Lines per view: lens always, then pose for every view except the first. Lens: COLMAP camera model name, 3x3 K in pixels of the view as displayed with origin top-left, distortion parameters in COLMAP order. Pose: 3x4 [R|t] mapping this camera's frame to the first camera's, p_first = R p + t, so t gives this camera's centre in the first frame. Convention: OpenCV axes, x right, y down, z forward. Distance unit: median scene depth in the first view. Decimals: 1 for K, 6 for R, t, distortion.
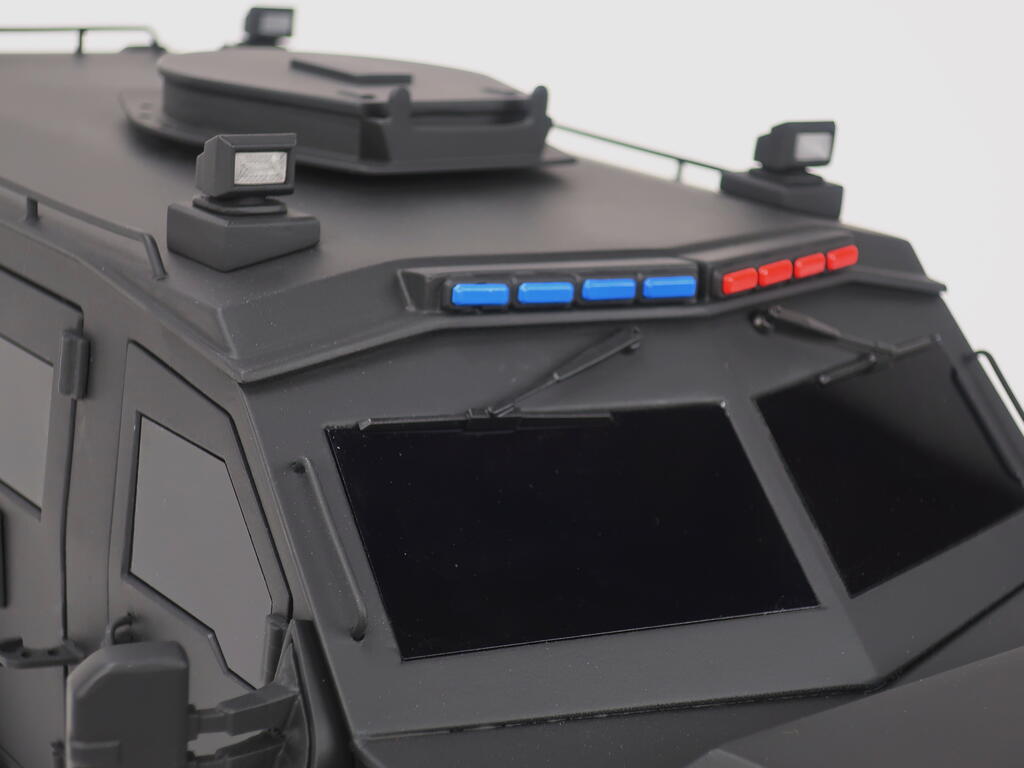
lens RADIAL K [[1859.6, 0, 512.6], [0, 1859.6, 381.9], [0, 0, 1]] dist [-0.005187, 0.000000]
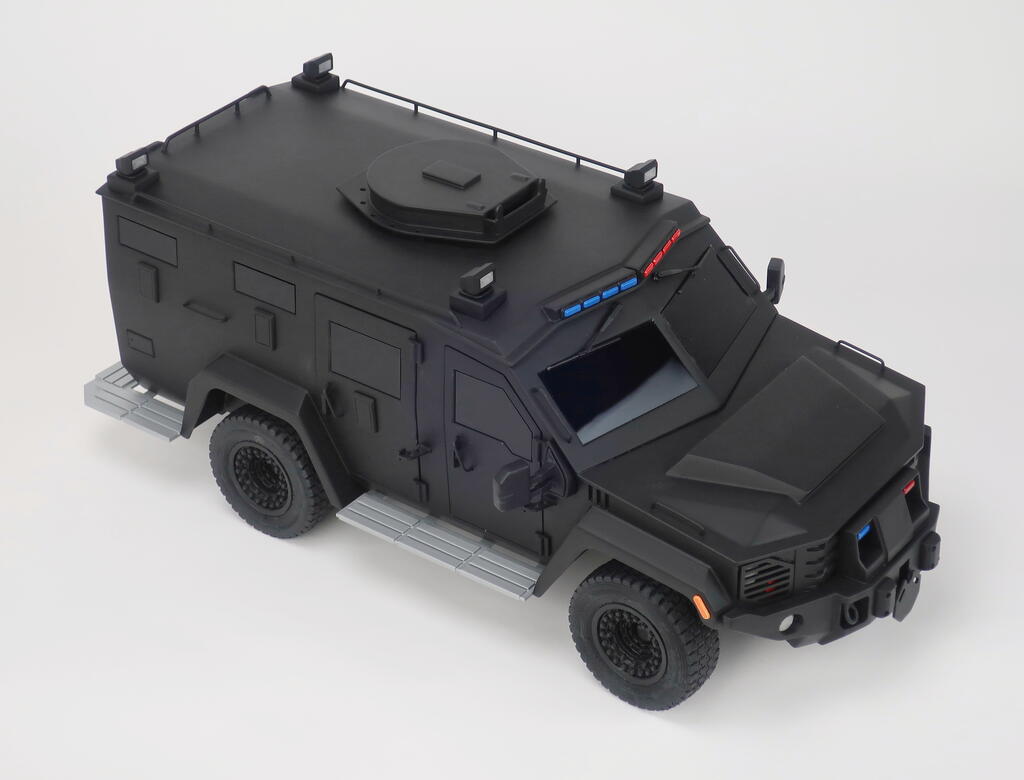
lens RADIAL K [[2236.5, 0, 515.2], [0, 2236.5, 386.9], [0, 0, 1]] dist [0.153937, 0.000000]
pose [[0.963357, -0.214395, 0.161177, -0.656150], [0.155287, 0.935767, 0.316585, -1.001865], [-0.218698, -0.279956, 0.934771, -2.151314]]
